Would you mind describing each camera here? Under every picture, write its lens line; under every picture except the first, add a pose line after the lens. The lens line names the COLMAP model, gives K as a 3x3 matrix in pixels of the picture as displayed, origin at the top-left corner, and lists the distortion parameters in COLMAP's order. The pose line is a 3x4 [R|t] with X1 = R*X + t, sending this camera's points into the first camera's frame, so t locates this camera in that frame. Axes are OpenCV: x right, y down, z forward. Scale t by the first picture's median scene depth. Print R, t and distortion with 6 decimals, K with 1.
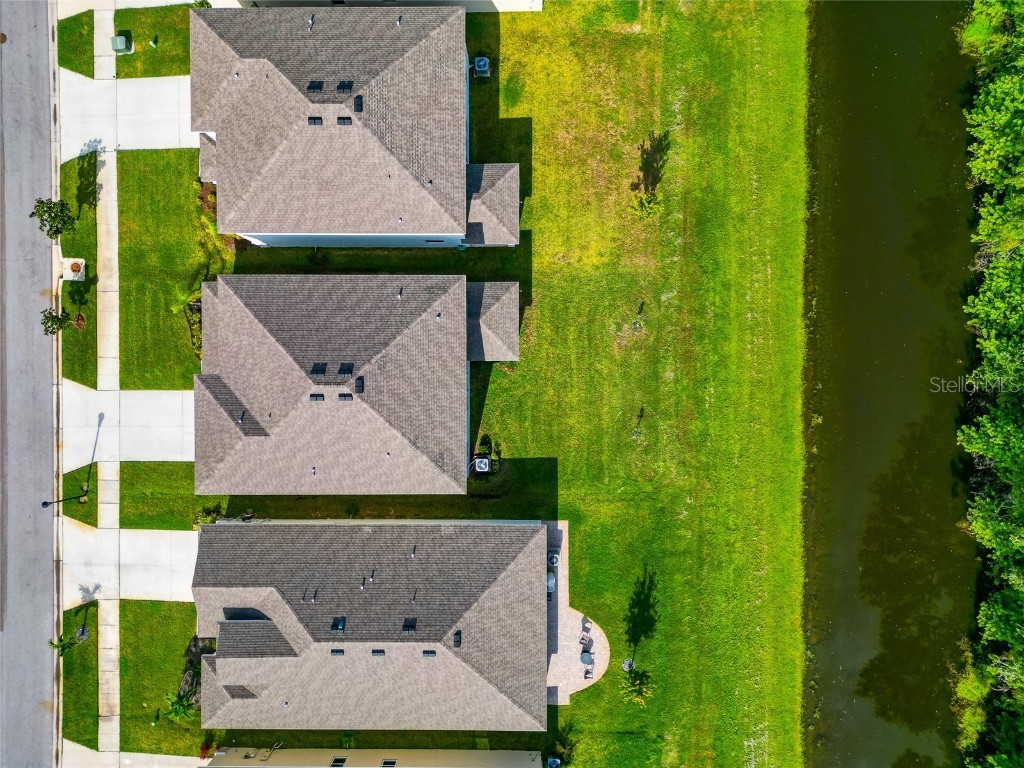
lens RADIAL K [[731.5, 0, 504.8], [0, 731.5, 370.4], [0, 0, 1]] dist [0.065658, -0.065021]
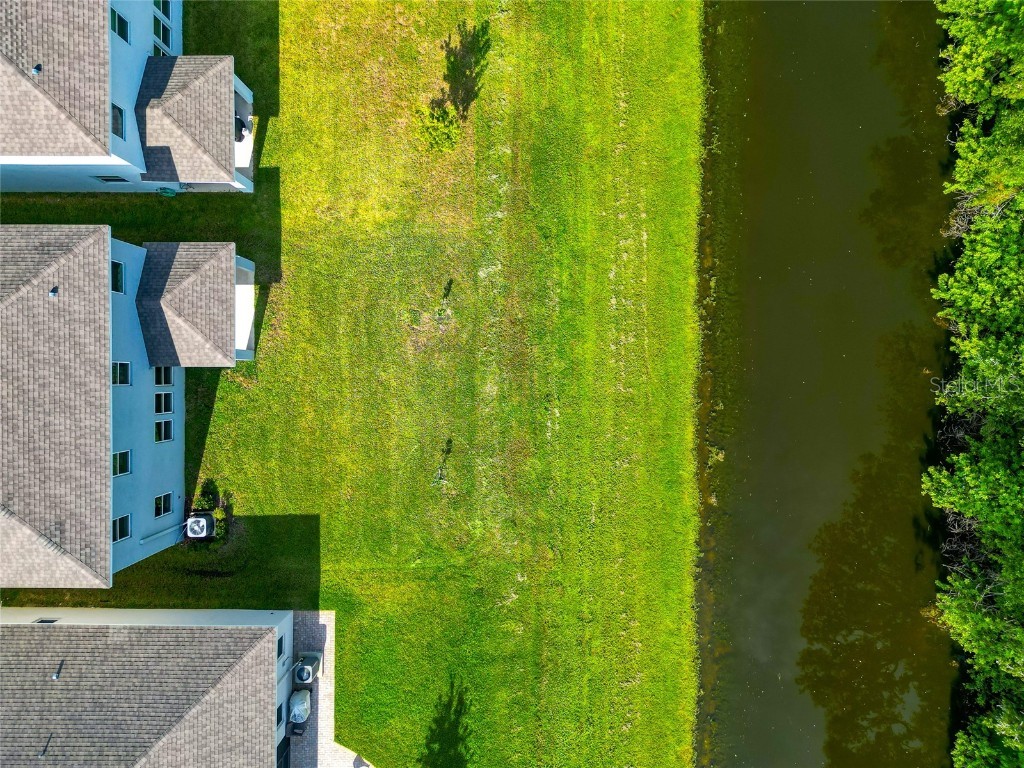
lens RADIAL K [[721.7, 0, 514.9], [0, 721.7, 370.9], [0, 0, 1]] dist [0.061631, -0.051681]
pose [[0.999986, 0.005267, 0.000652, 0.245622], [-0.005266, 0.999983, -0.002568, -0.009054], [-0.000666, 0.002564, 0.999996, 0.345290]]
